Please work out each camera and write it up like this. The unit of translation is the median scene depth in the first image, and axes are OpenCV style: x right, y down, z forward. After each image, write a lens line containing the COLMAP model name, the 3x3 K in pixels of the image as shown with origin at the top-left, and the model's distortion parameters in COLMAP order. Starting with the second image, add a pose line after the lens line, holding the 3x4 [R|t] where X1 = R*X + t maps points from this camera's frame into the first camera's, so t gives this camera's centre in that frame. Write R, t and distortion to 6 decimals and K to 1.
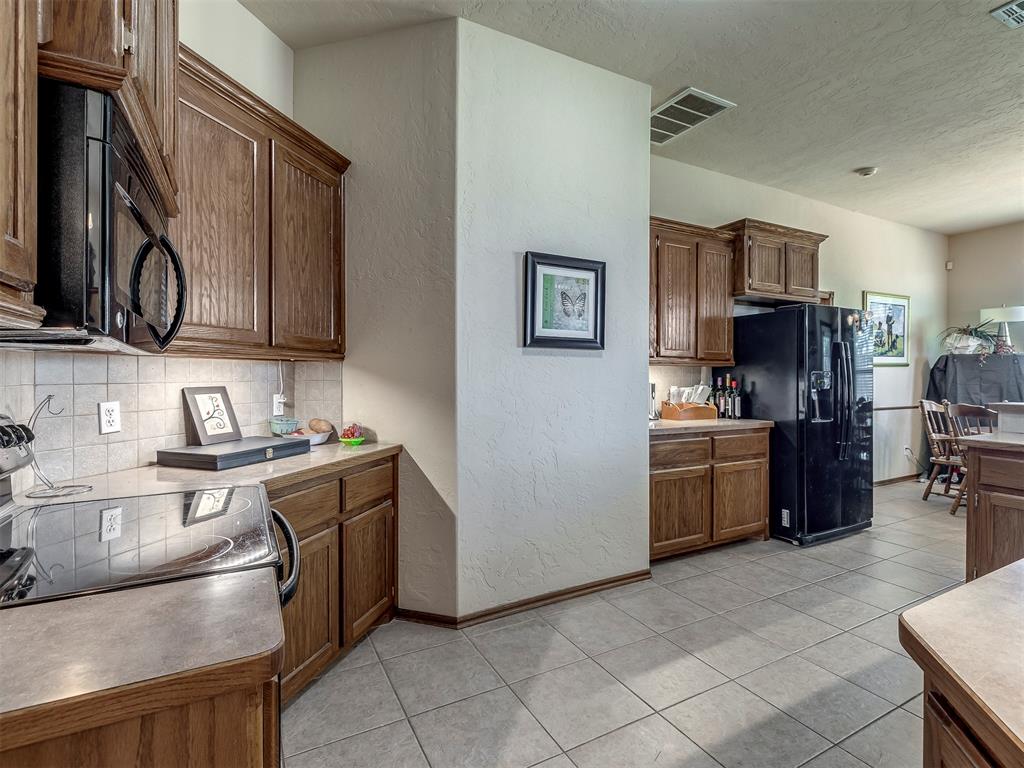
lens RADIAL K [[486.0, 0, 508.9], [0, 486.0, 378.8], [0, 0, 1]] dist [-0.003557, 0.000822]
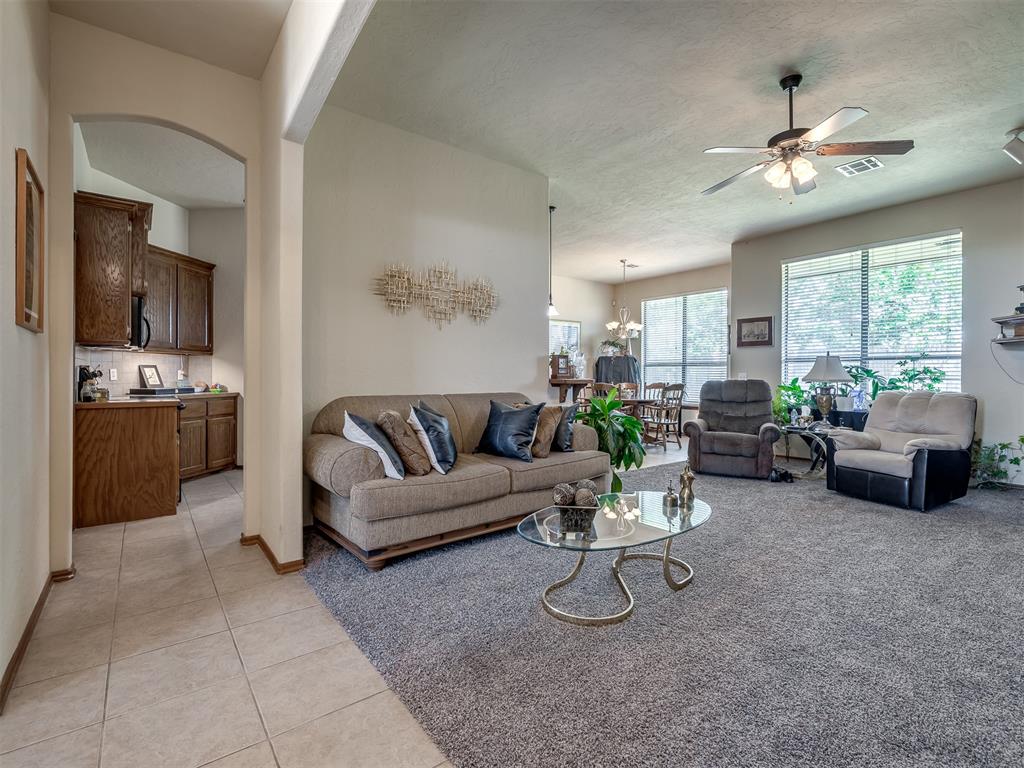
lens RADIAL K [[486.0, 0, 491.5], [0, 486.0, 379.7], [0, 0, 1]] dist [-0.003557, 0.000822]
pose [[0.992254, 0.001880, 0.124208, 0.460708], [-0.001319, 0.999989, -0.004596, 0.058884], [-0.124216, 0.004397, 0.992246, -0.961399]]
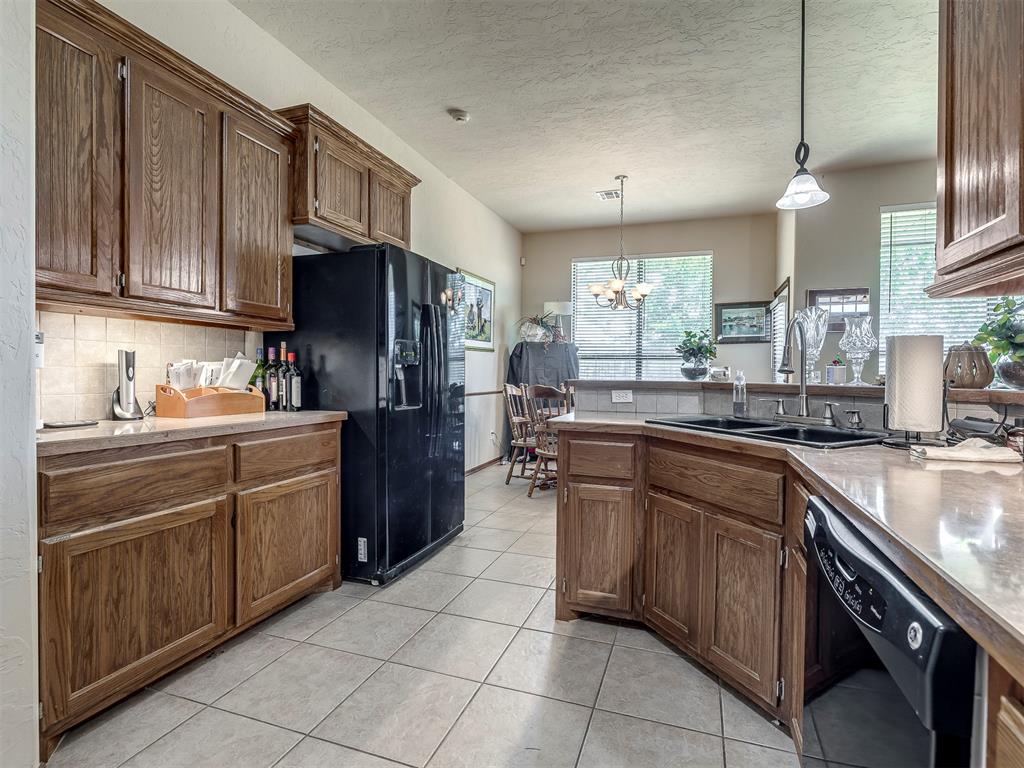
lens RADIAL K [[486.0, 0, 518.9], [0, 486.0, 377.6], [0, 0, 1]] dist [-0.003557, 0.000822]
pose [[0.731239, -0.000406, 0.682121, 0.256966], [-0.003047, 0.999988, 0.003862, 0.036439], [-0.682114, -0.004902, 0.731229, 0.336233]]
